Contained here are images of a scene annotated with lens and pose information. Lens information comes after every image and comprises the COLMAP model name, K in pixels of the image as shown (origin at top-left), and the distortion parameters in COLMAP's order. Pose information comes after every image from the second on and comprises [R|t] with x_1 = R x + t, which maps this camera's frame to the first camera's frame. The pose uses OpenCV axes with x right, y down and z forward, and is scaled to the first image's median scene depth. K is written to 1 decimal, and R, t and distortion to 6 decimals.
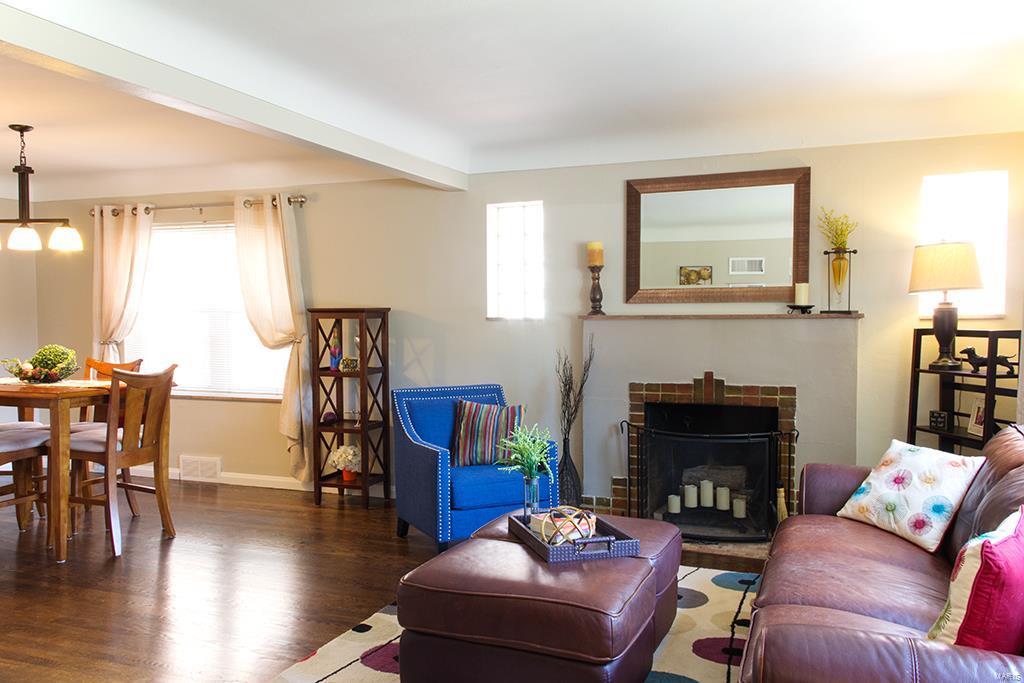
lens RADIAL K [[846.6, 0, 506.3], [0, 846.6, 348.3], [0, 0, 1]] dist [0.085186, -0.060565]
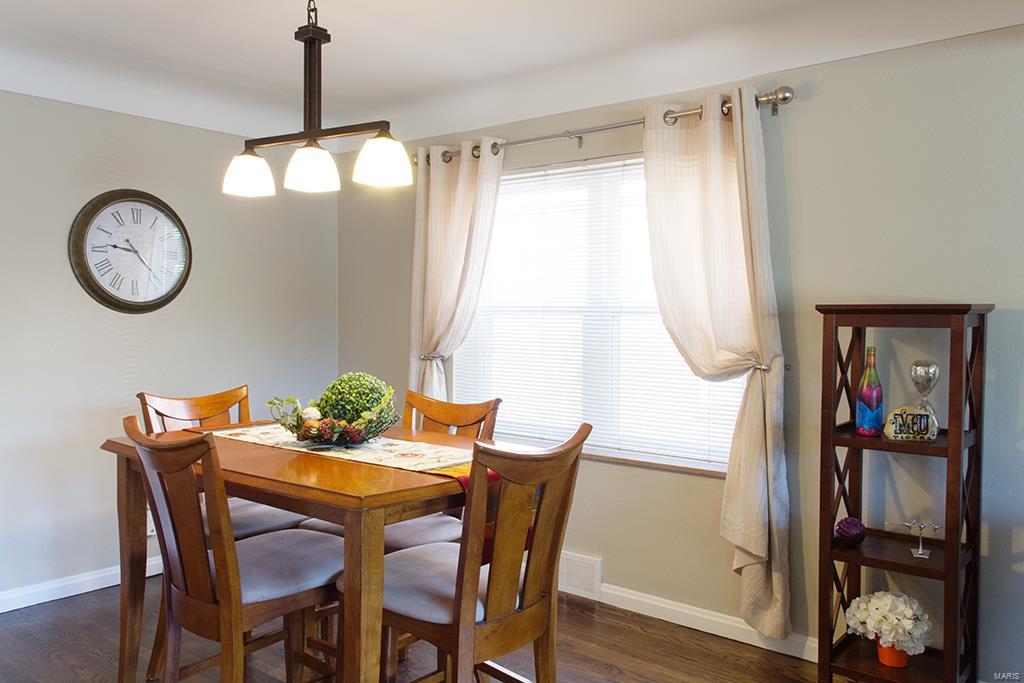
lens RADIAL K [[846.6, 0, 522.5], [0, 846.6, 334.3], [0, 0, 1]] dist [0.085186, -0.060565]
pose [[0.957189, 0.014959, -0.289078, -0.247932], [-0.020407, 0.999666, -0.015839, -0.018701], [0.288744, 0.021060, 0.957175, 0.474279]]
